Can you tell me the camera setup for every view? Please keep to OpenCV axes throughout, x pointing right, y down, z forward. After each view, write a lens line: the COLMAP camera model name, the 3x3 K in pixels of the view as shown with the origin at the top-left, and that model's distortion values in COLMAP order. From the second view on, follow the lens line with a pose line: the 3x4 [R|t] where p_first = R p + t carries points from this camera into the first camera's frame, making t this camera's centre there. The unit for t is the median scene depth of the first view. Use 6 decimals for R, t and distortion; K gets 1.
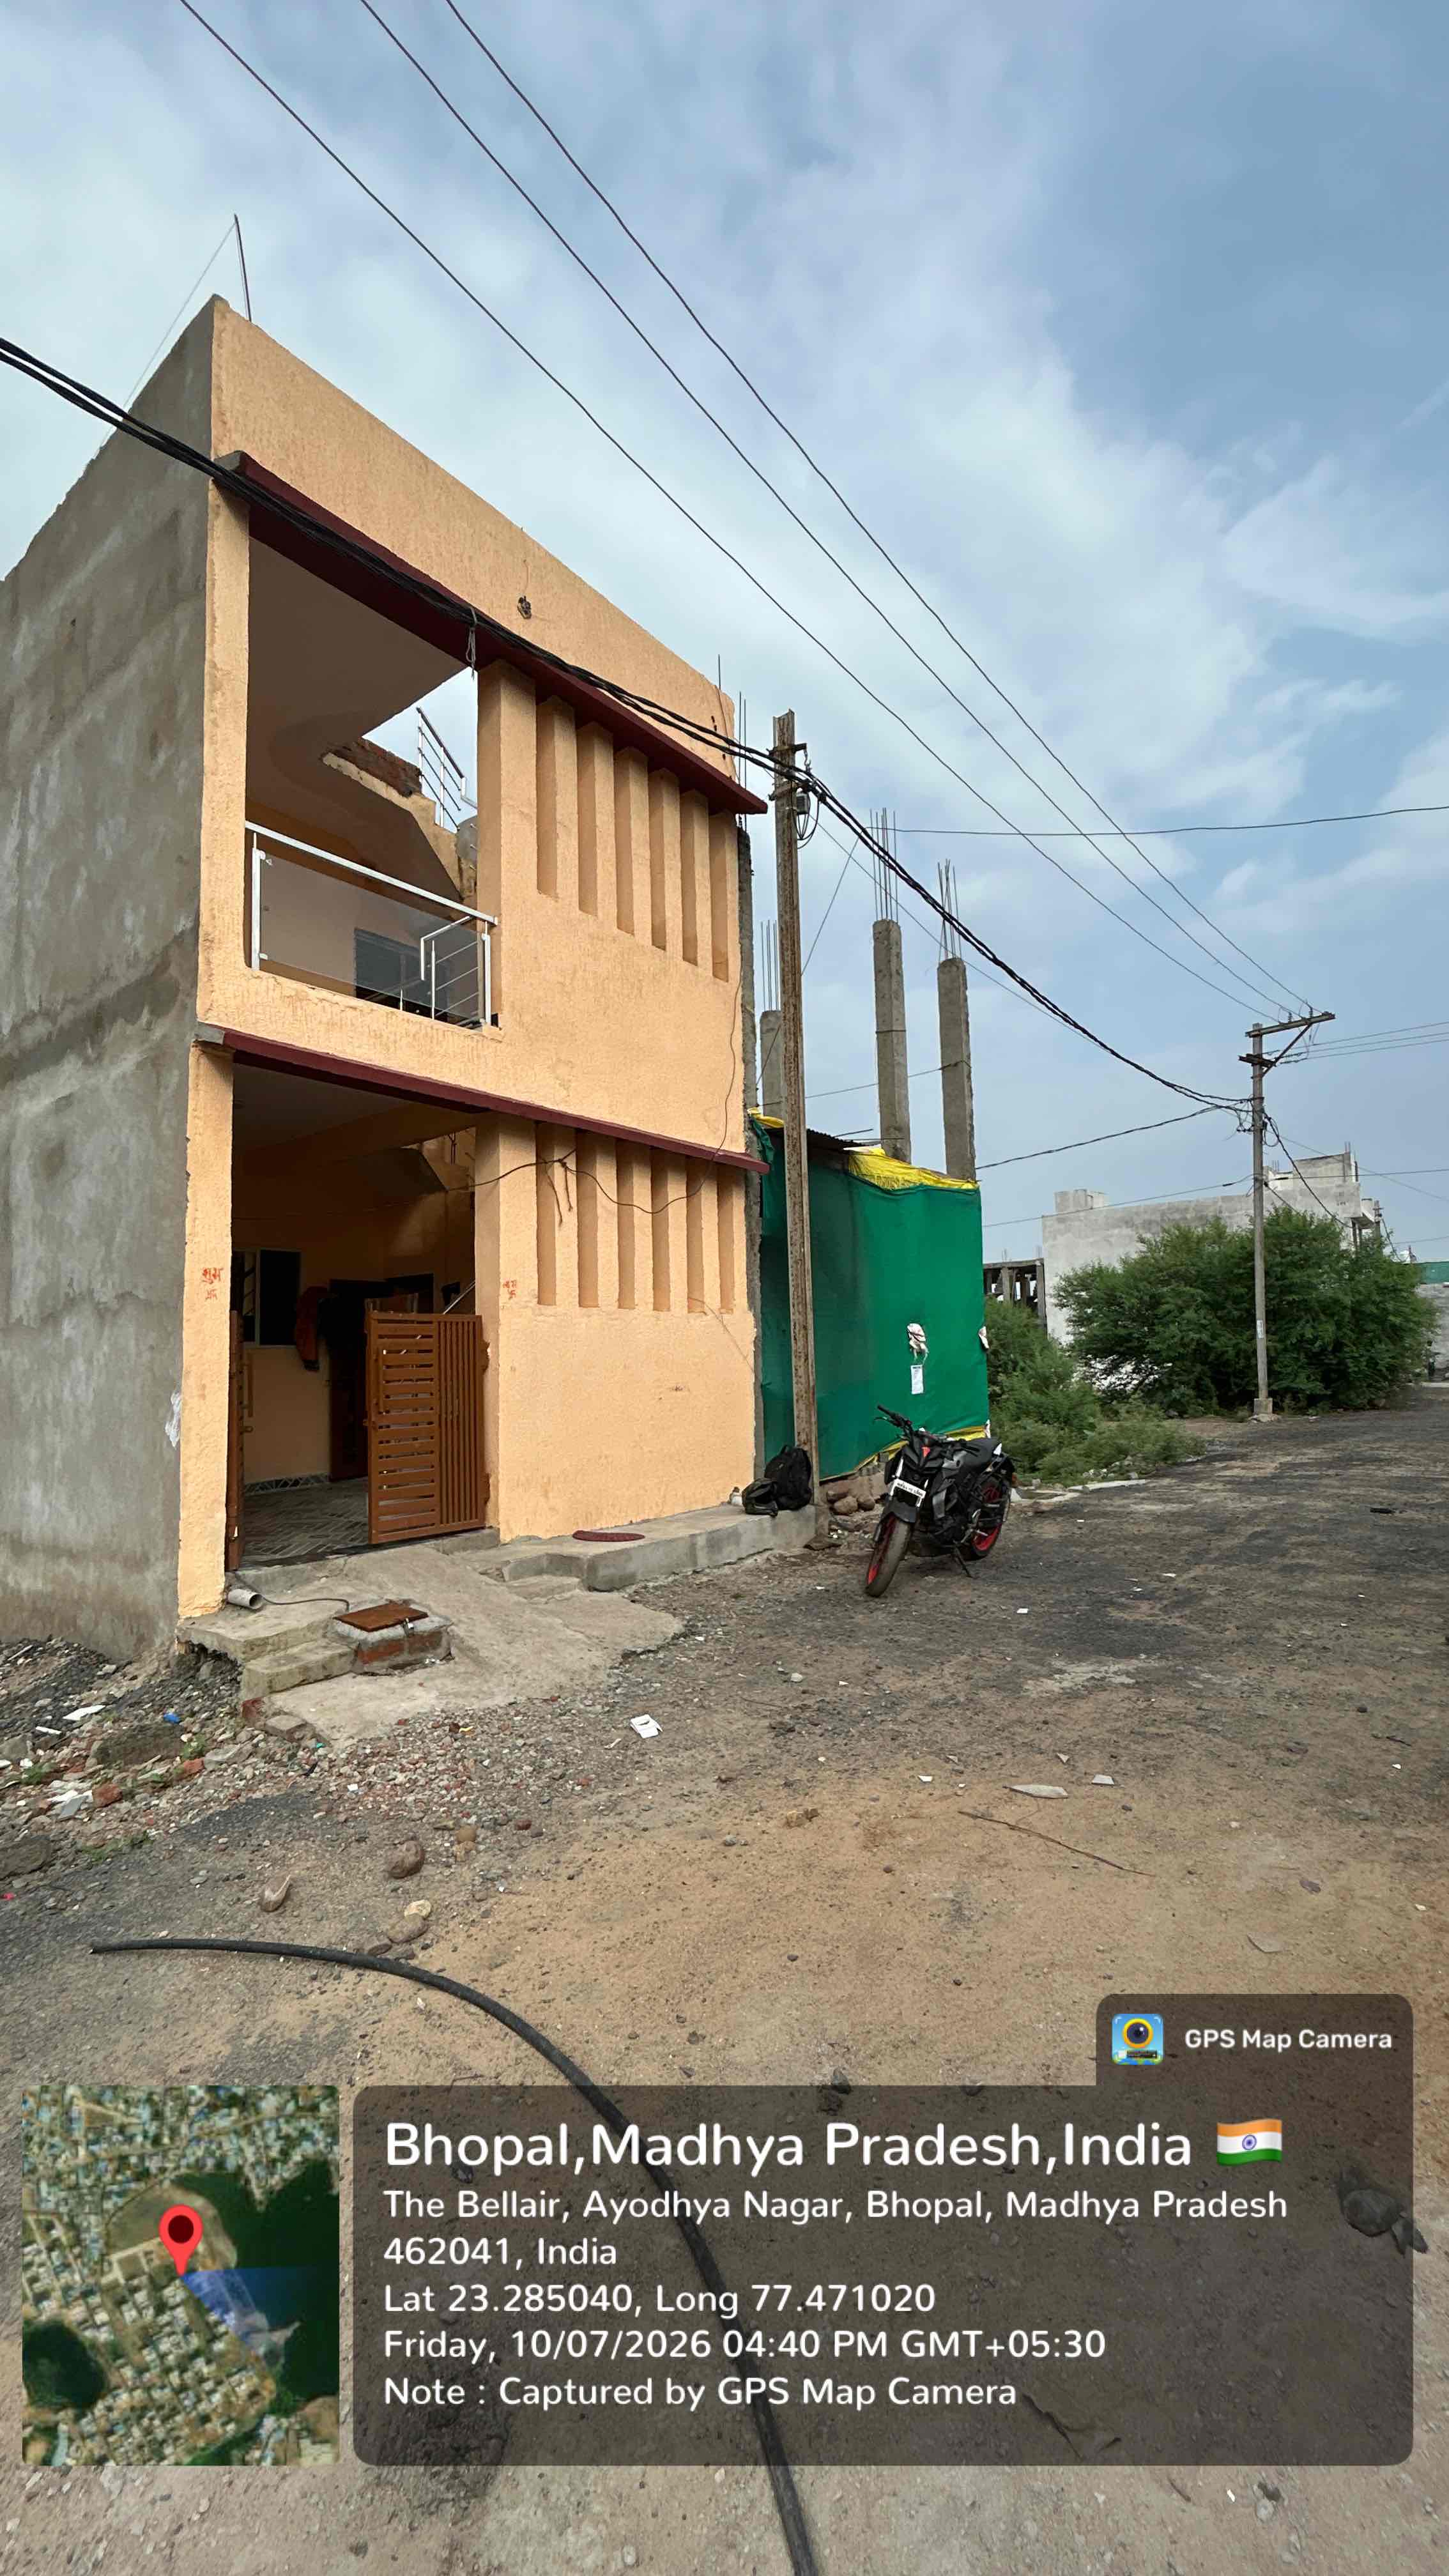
lens RADIAL K [[1042.6, 0, 723.2], [0, 1042.6, 1292.0], [0, 0, 1]] dist [-0.001348, 0.001051]
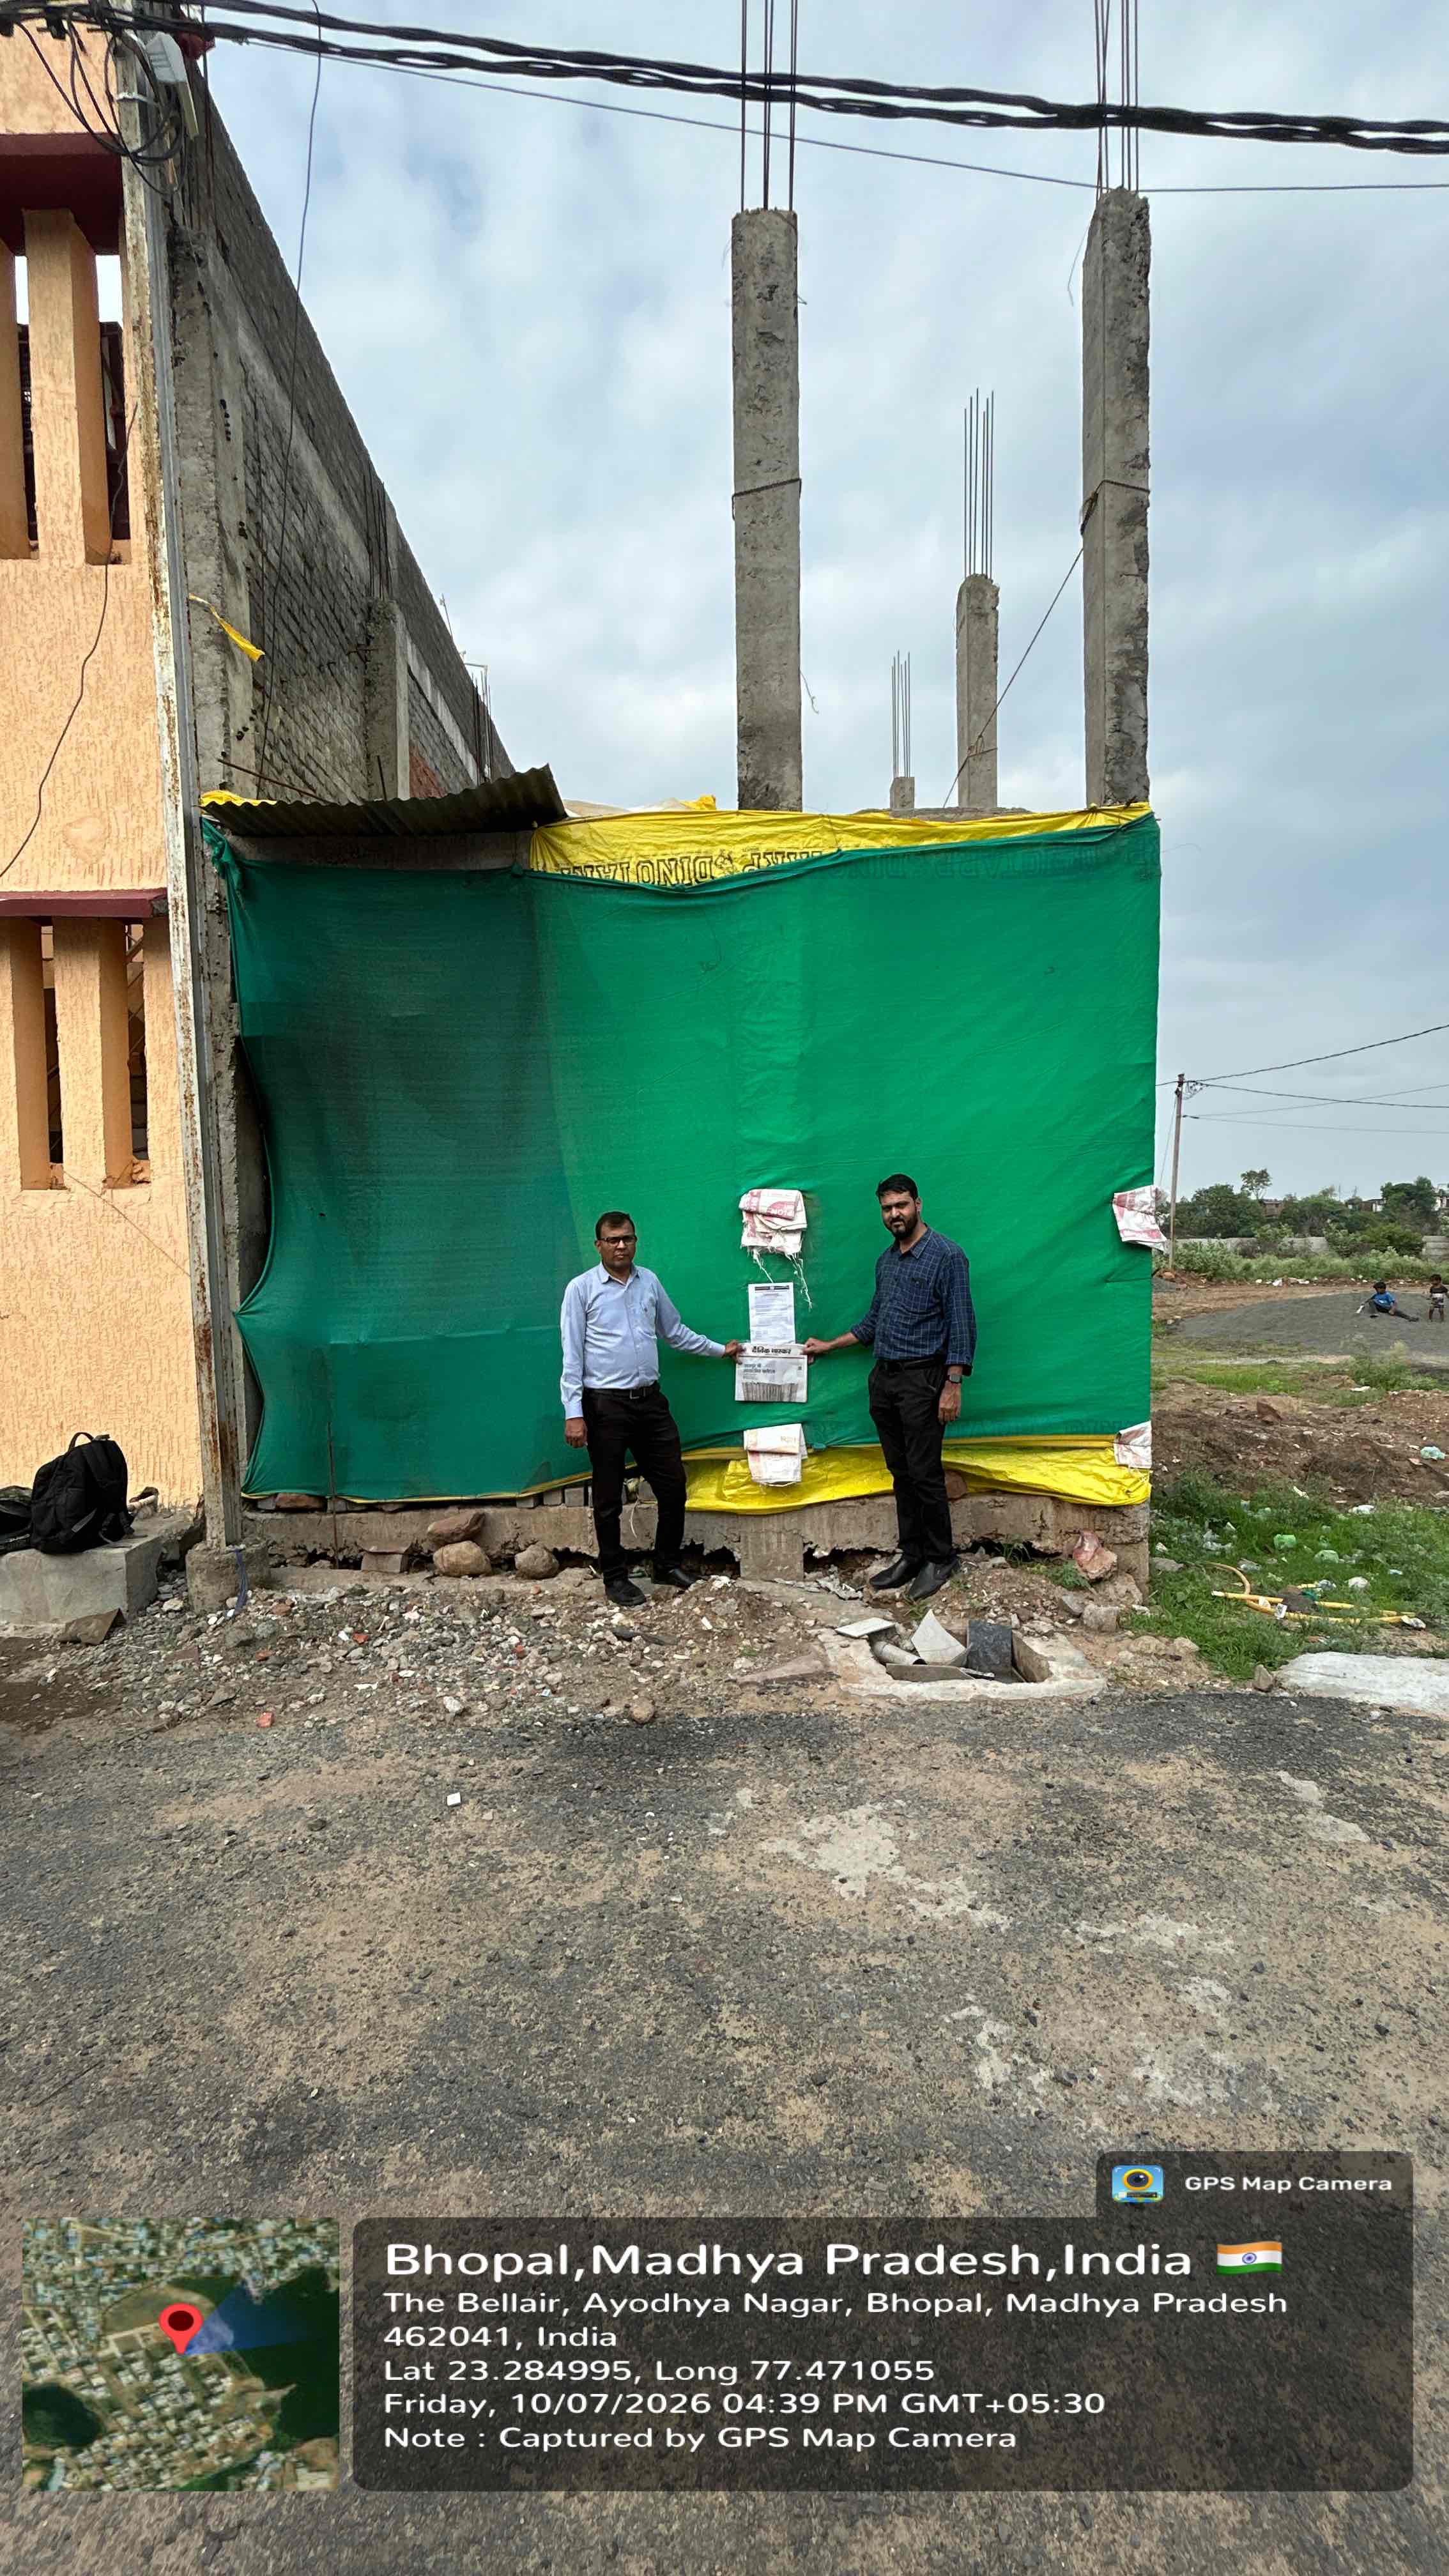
lens RADIAL K [[1042.6, 0, 723.2], [0, 1042.6, 1292.0], [0, 0, 1]] dist [-0.001348, 0.001051]
pose [[0.622492, 0.055611, -0.780648, 0.407128], [0.049512, 0.992676, 0.110197, 0.019139], [0.781059, -0.107248, 0.615179, 0.560099]]
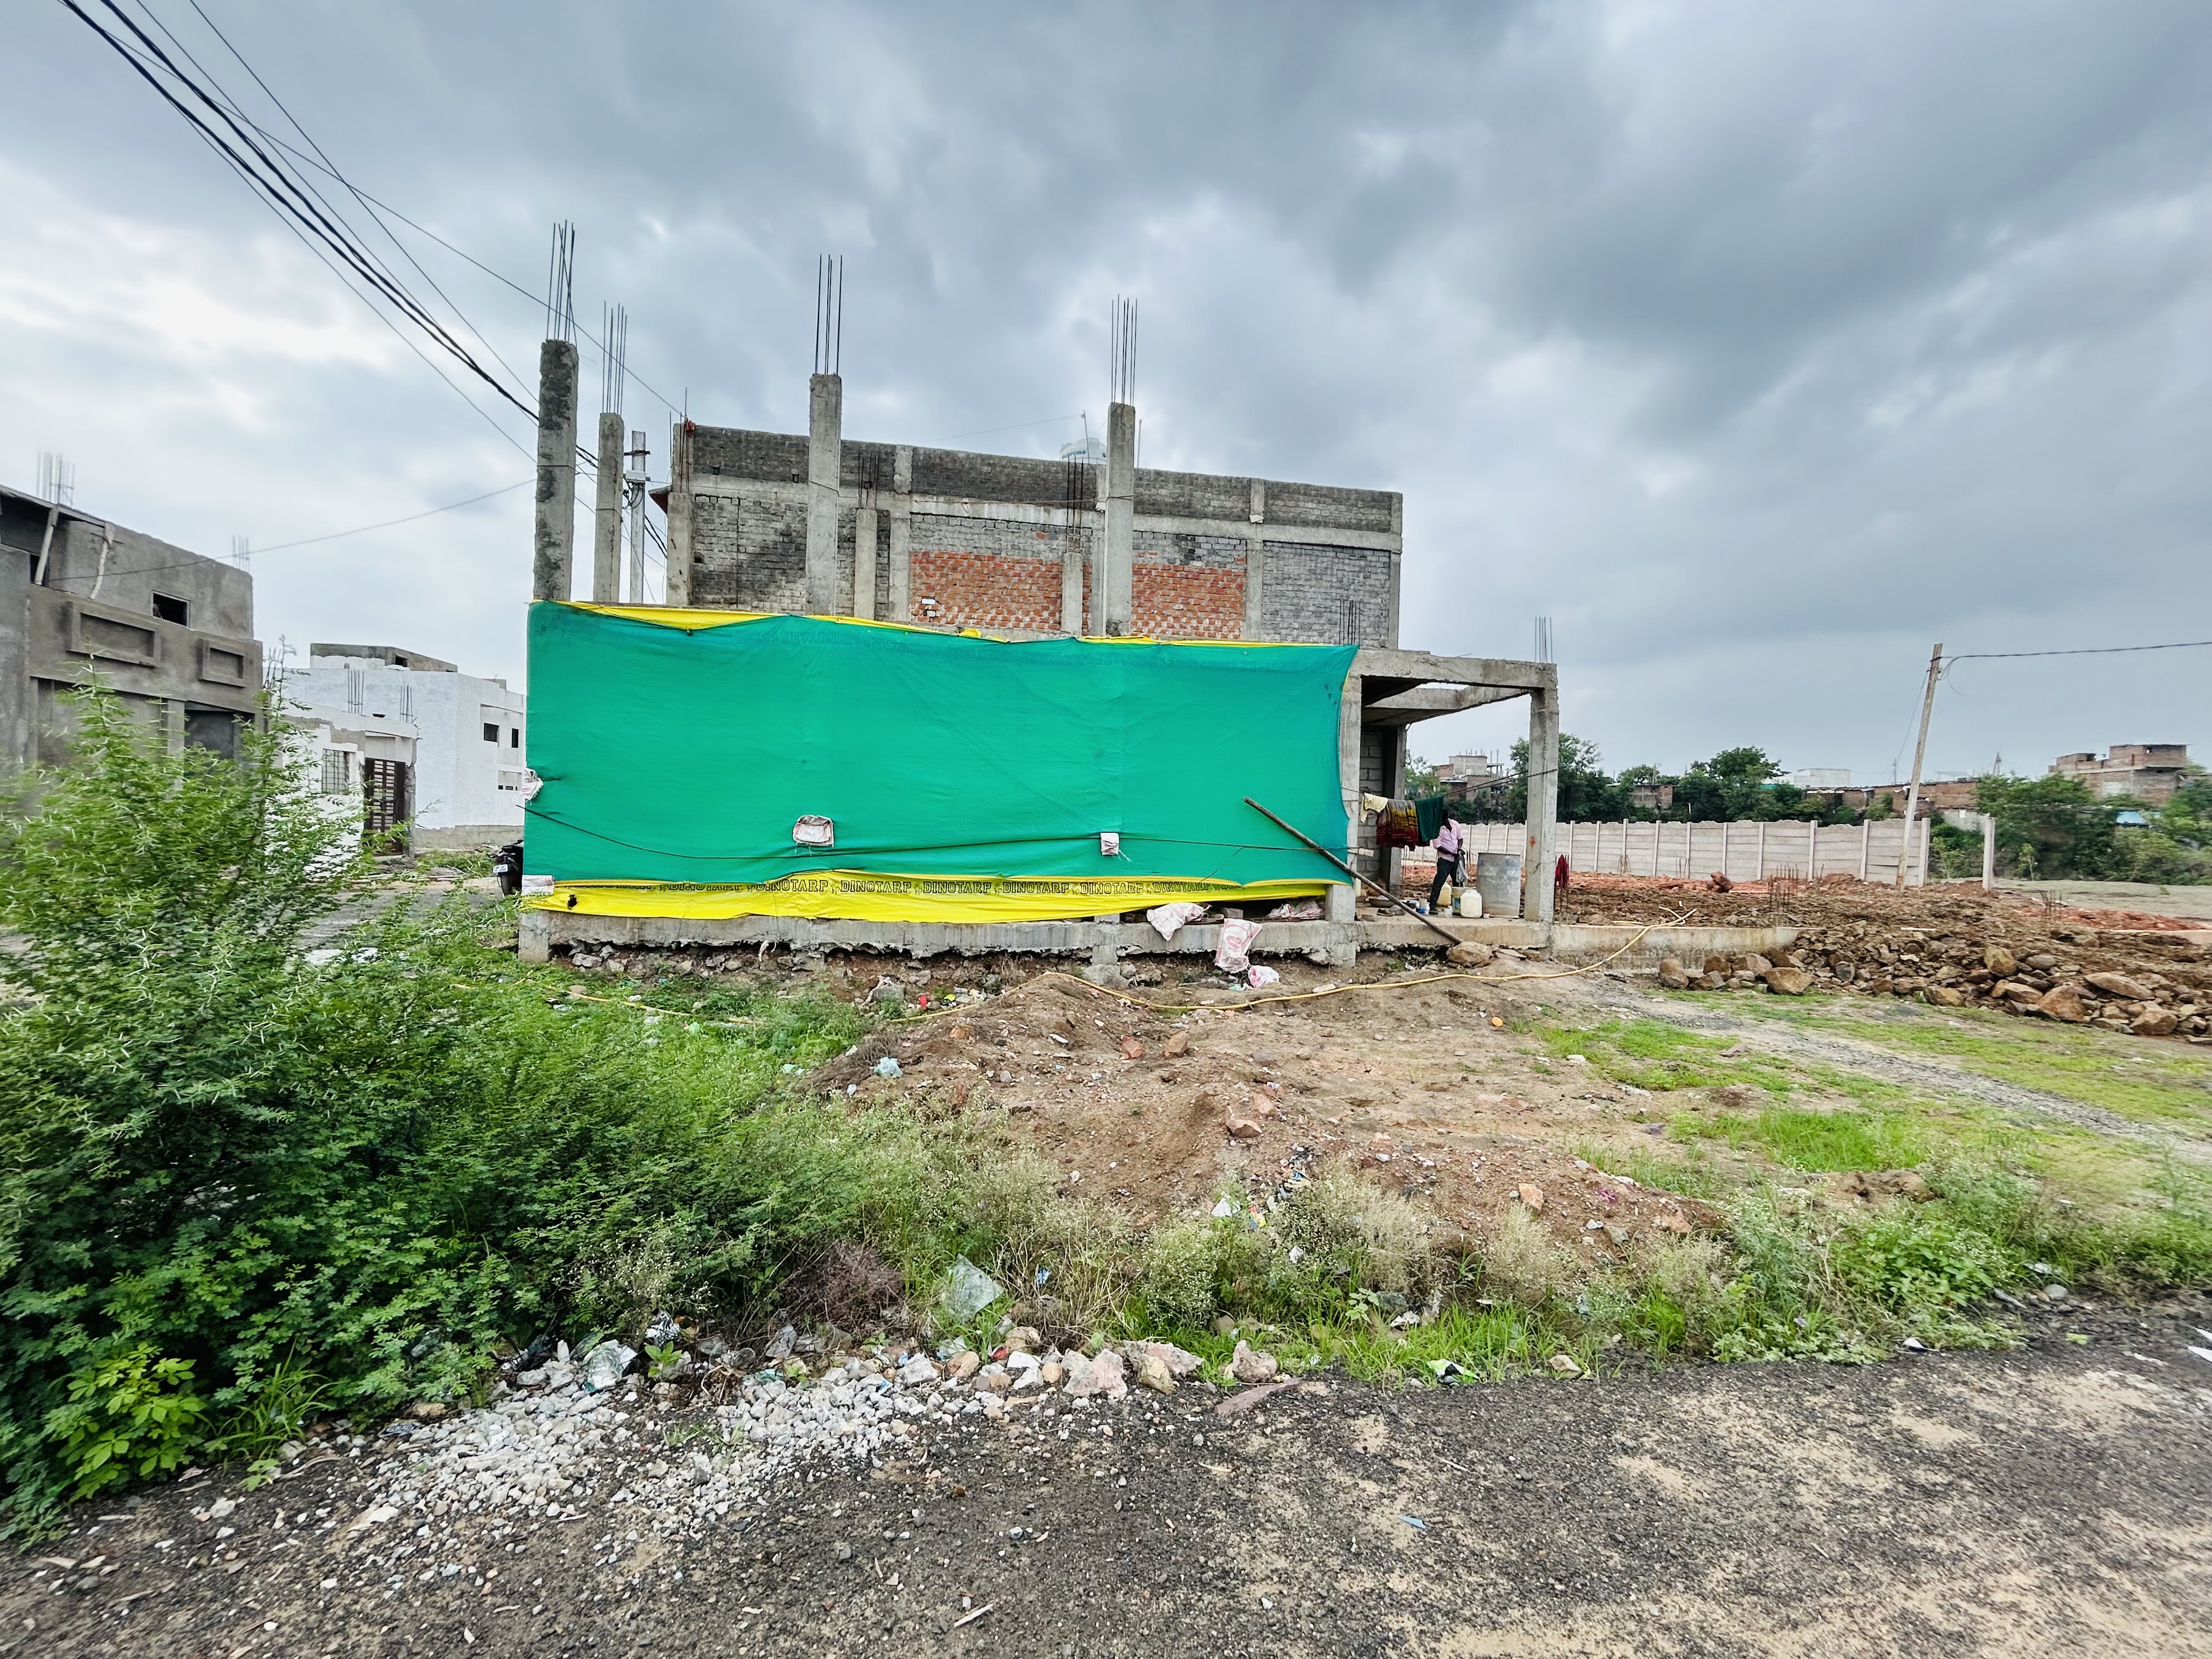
lens RADIAL K [[868.2, 0, 1109.6], [0, 868.2, 832.9], [0, 0, 1]] dist [-0.002299, -0.000201]
pose [[-0.649792, 0.015951, -0.759945, 0.425075], [0.040276, 0.999098, -0.013468, 0.103378], [0.759045, -0.039359, -0.649848, 1.629564]]
